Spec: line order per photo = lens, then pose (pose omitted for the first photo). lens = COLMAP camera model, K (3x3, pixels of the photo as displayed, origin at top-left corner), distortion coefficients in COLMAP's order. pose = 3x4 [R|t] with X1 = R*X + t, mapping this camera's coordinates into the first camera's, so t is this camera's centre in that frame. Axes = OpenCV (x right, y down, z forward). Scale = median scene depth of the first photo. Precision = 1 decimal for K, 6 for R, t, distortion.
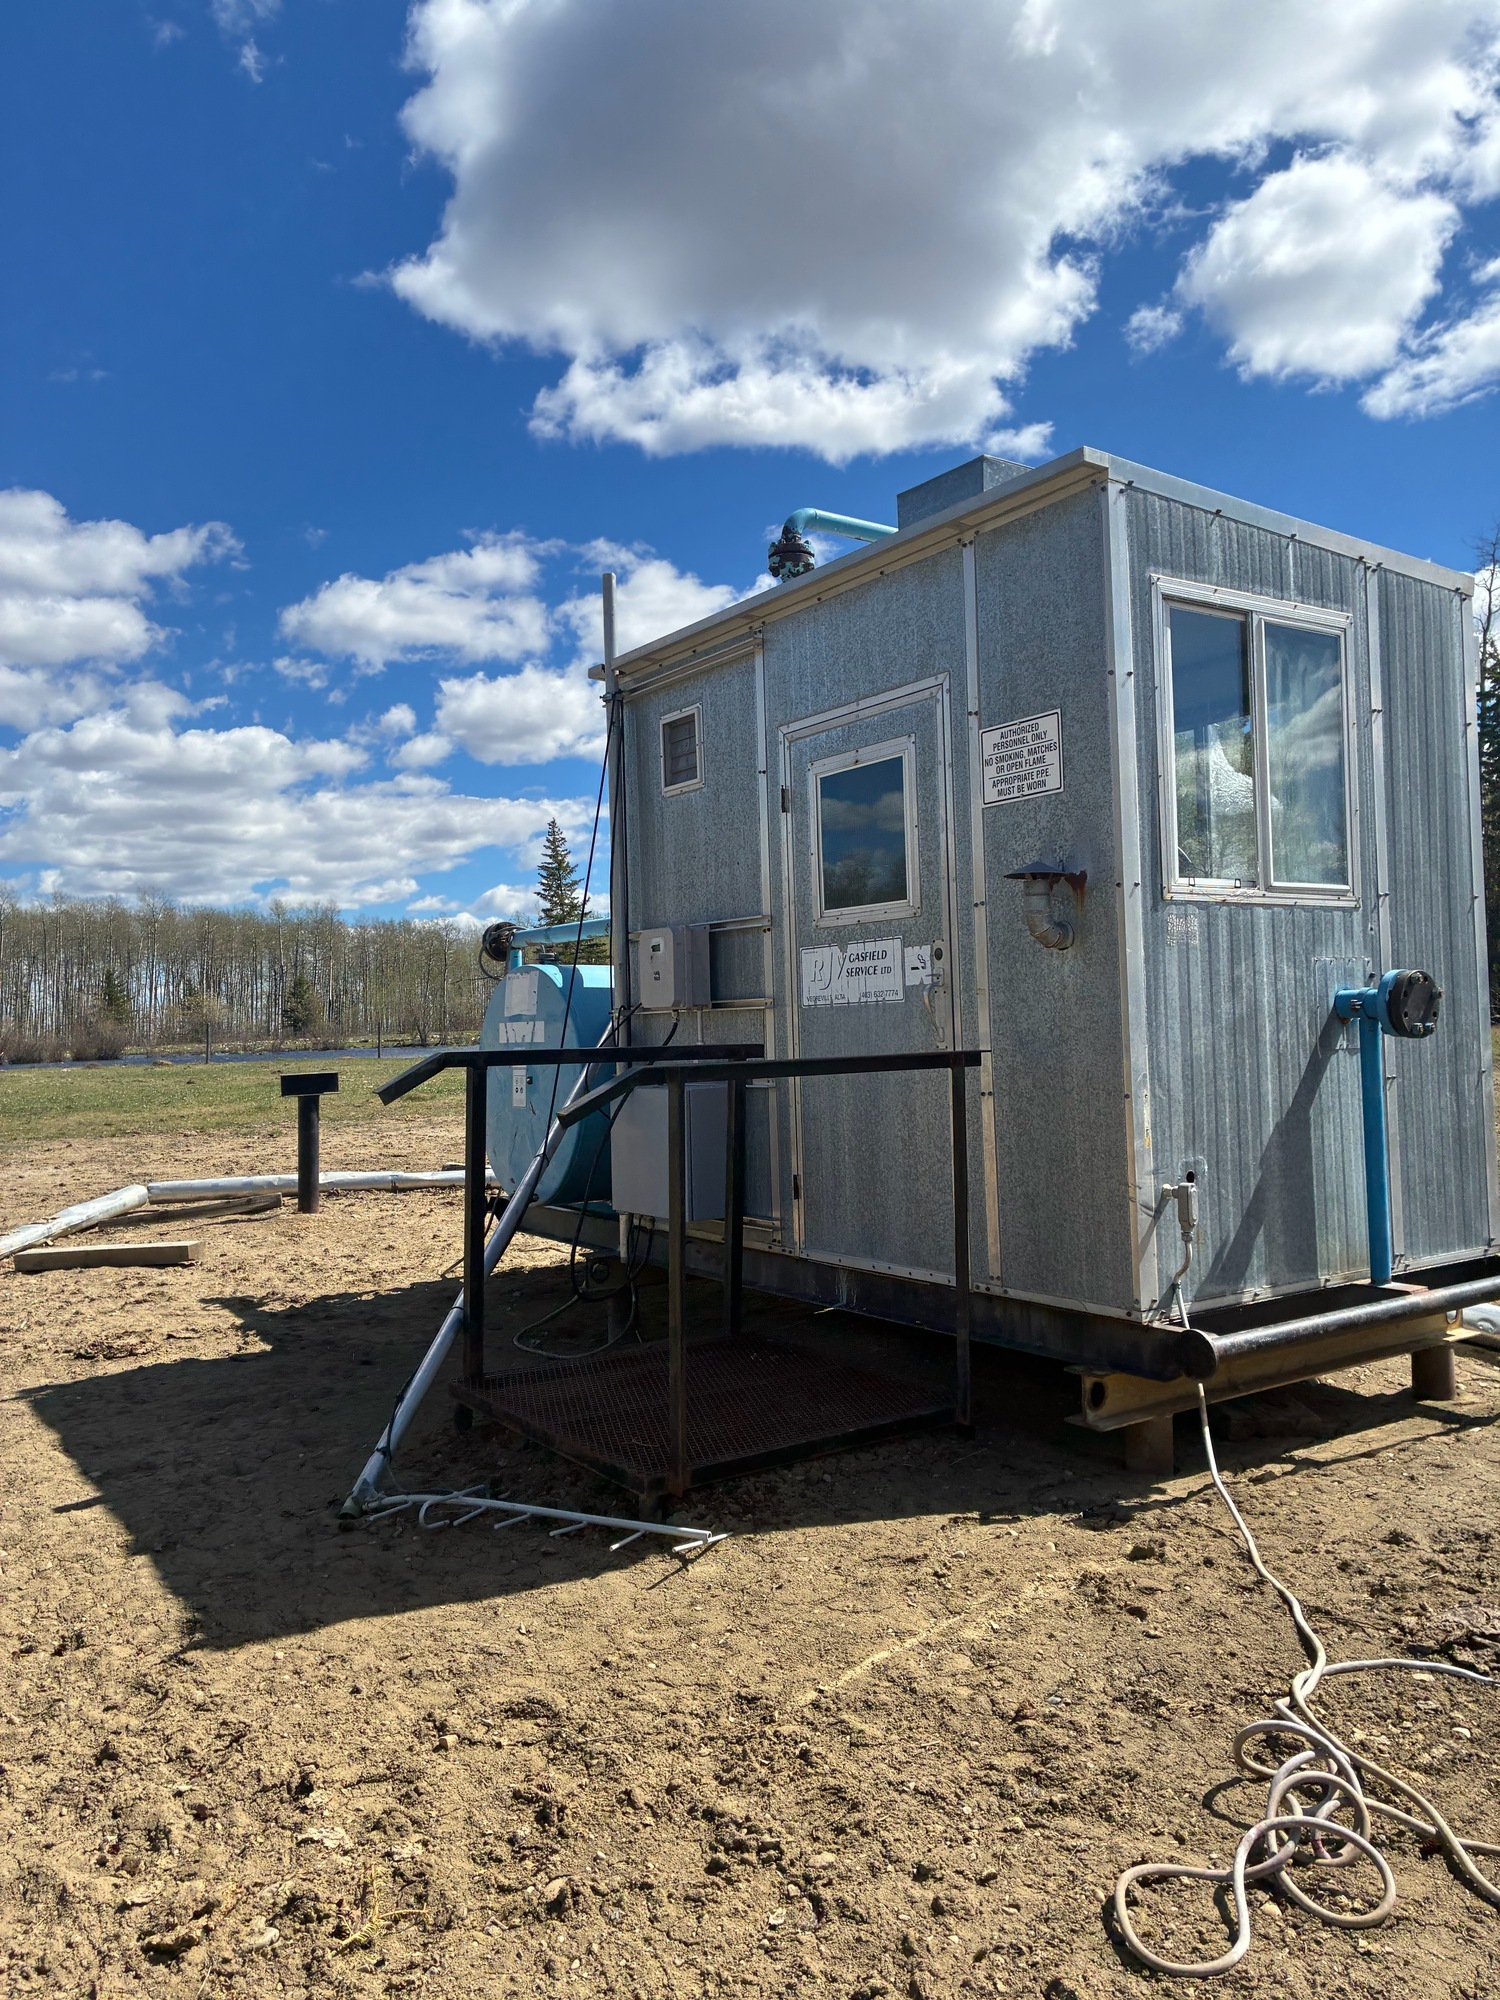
lens RADIAL K [[1399.4, 0, 750.0], [0, 1399.4, 1000.0], [0, 0, 1]] dist [0.094913, -0.089545]
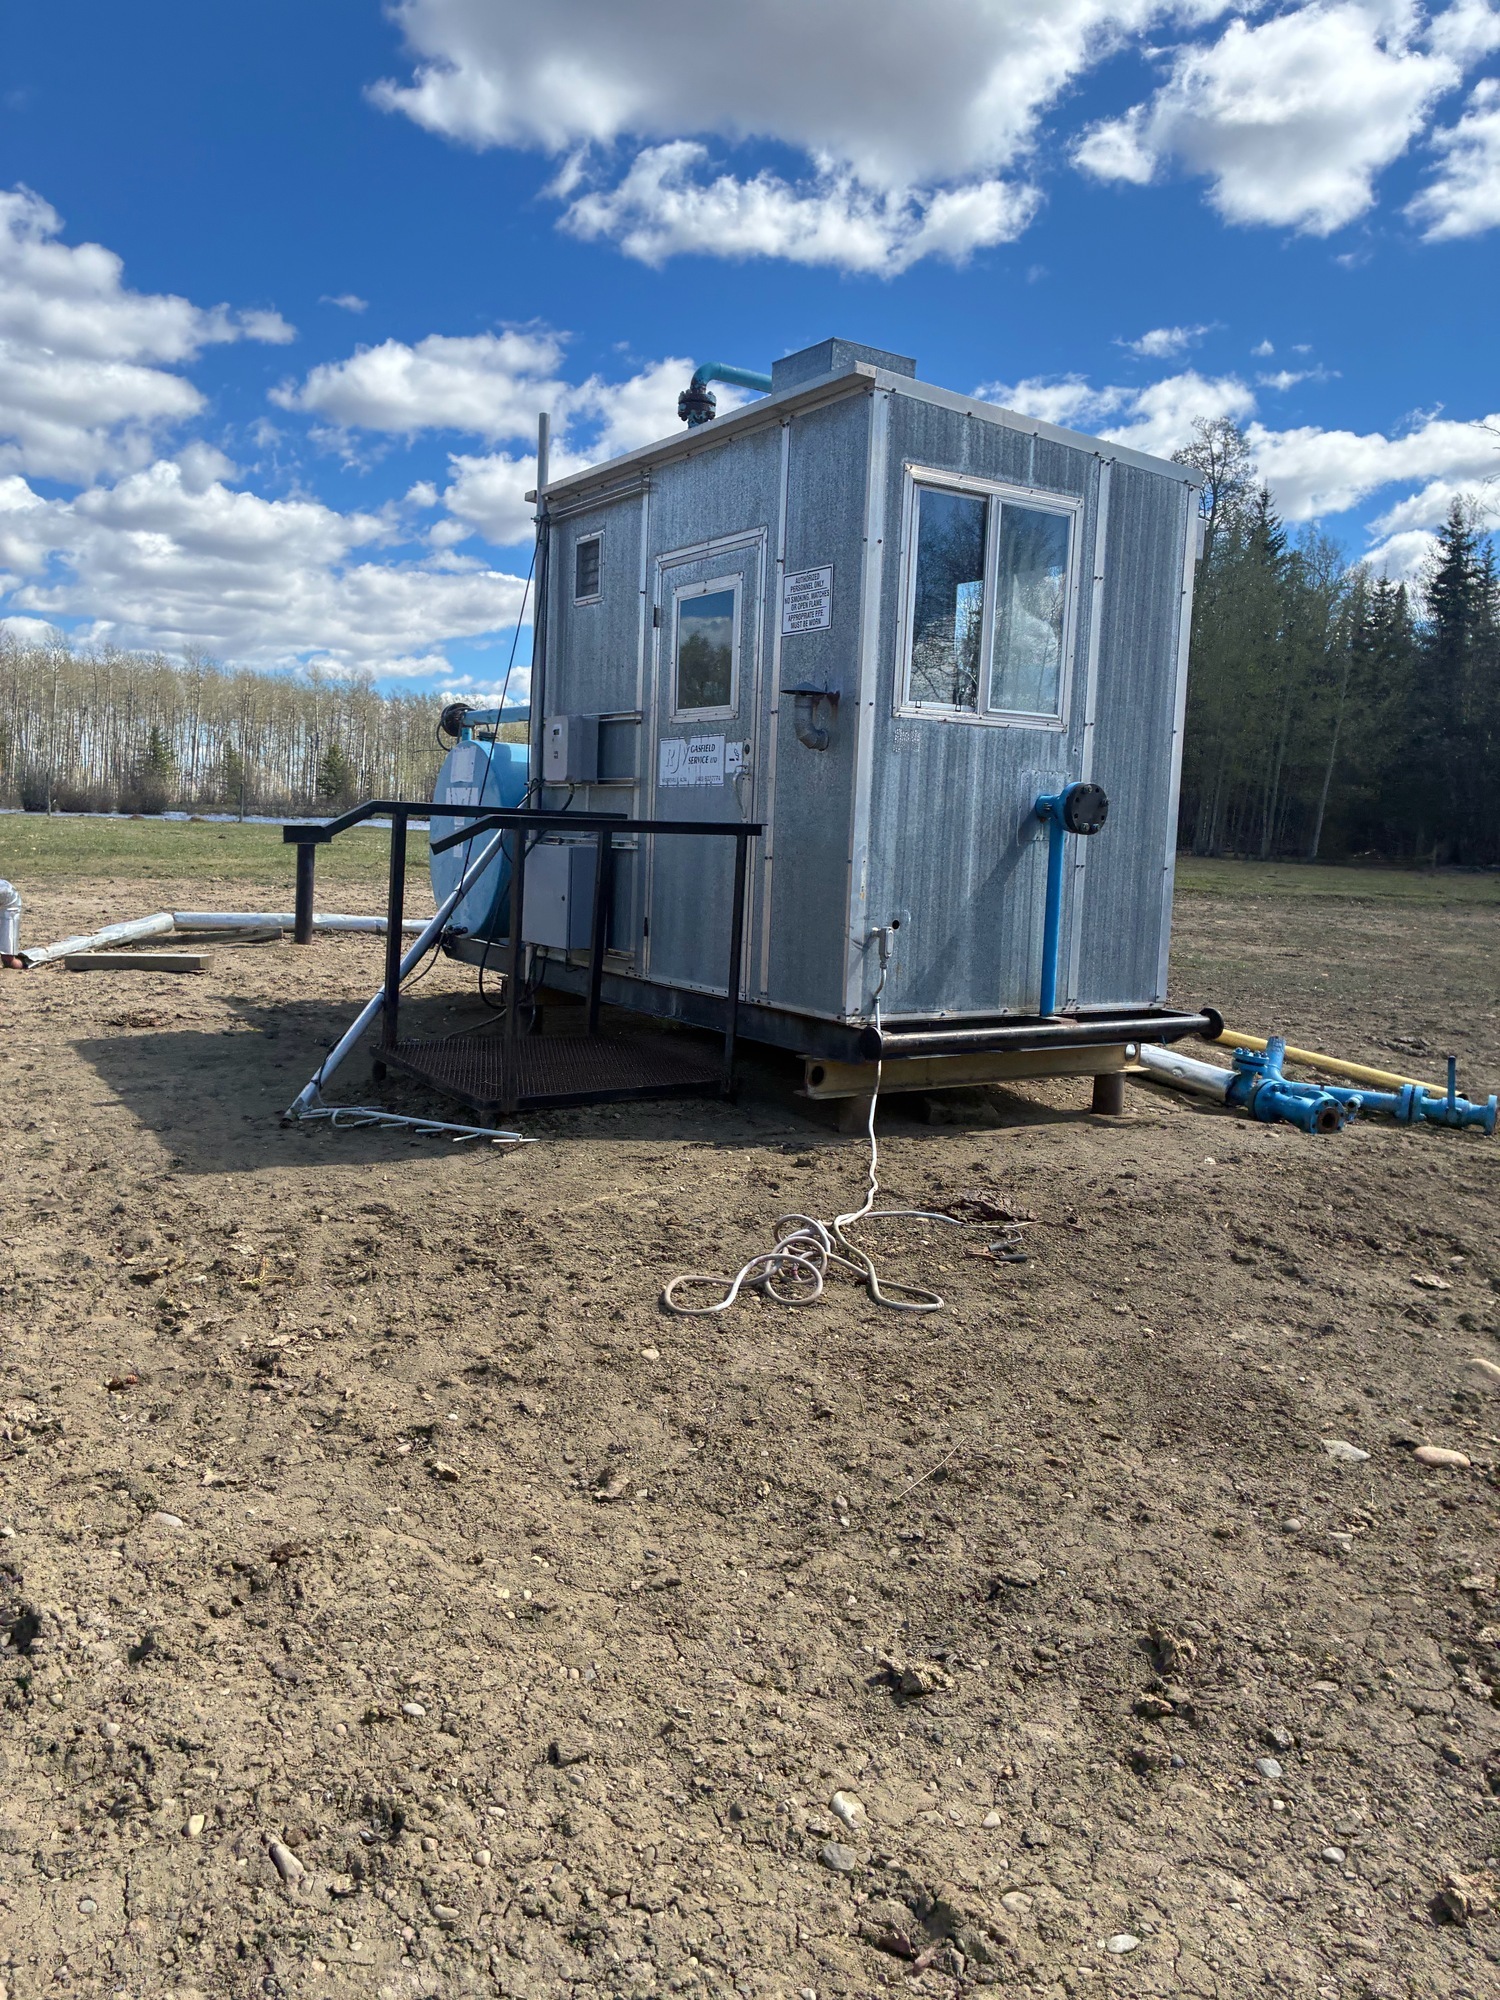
lens RADIAL K [[1406.4, 0, 714.8], [0, 1406.4, 998.3], [0, 0, 1]] dist [0.007743, -0.003361]
pose [[0.996807, 0.068423, -0.041171, 0.182170], [-0.061905, 0.987807, 0.142846, 0.011483], [0.050443, -0.139841, 0.988888, -0.337899]]
